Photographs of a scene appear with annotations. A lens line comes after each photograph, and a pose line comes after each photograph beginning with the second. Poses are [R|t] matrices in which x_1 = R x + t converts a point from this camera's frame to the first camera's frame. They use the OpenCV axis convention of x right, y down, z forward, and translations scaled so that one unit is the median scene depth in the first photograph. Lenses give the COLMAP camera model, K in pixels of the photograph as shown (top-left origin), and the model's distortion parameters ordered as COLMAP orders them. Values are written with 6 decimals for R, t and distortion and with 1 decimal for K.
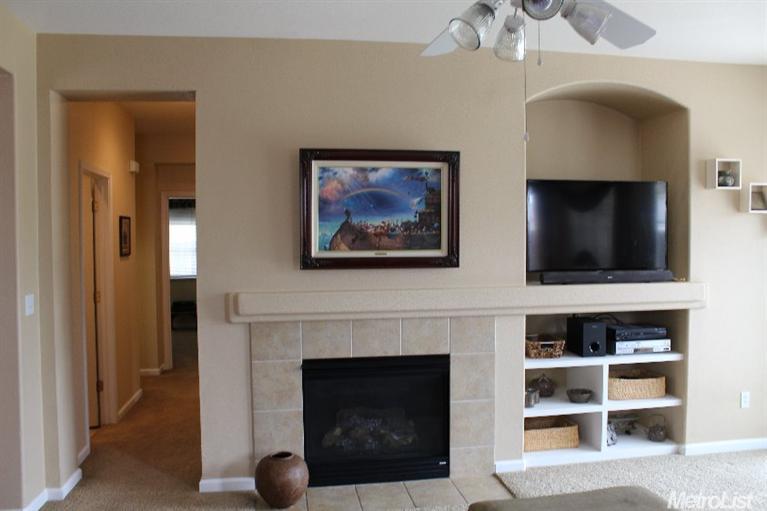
lens RADIAL K [[652.8, 0, 383.5], [0, 652.8, 255.5], [0, 0, 1]] dist [-0.160061, 0.172842]
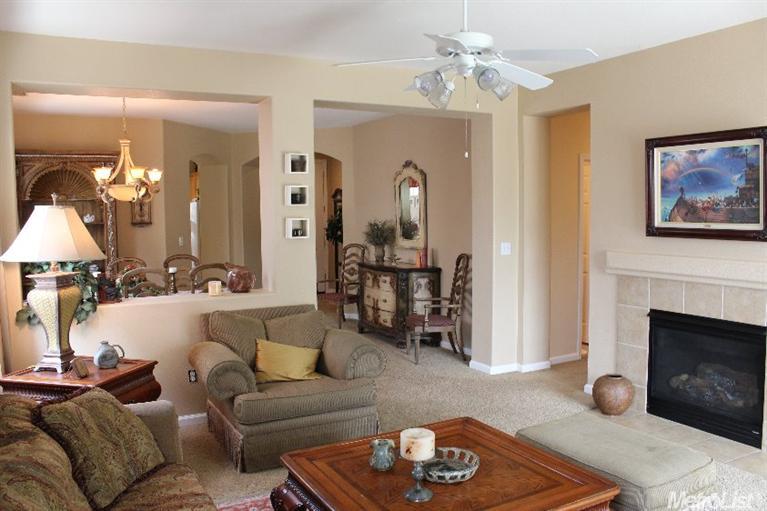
lens RADIAL K [[652.8, 0, 383.5], [0, 652.8, 255.5], [0, 0, 1]] dist [-0.160061, 0.172842]
pose [[0.330310, 0.073188, -0.941031, 0.847293], [-0.019182, 0.997304, 0.070832, -0.018271], [0.943678, -0.005346, 0.330823, 0.114359]]
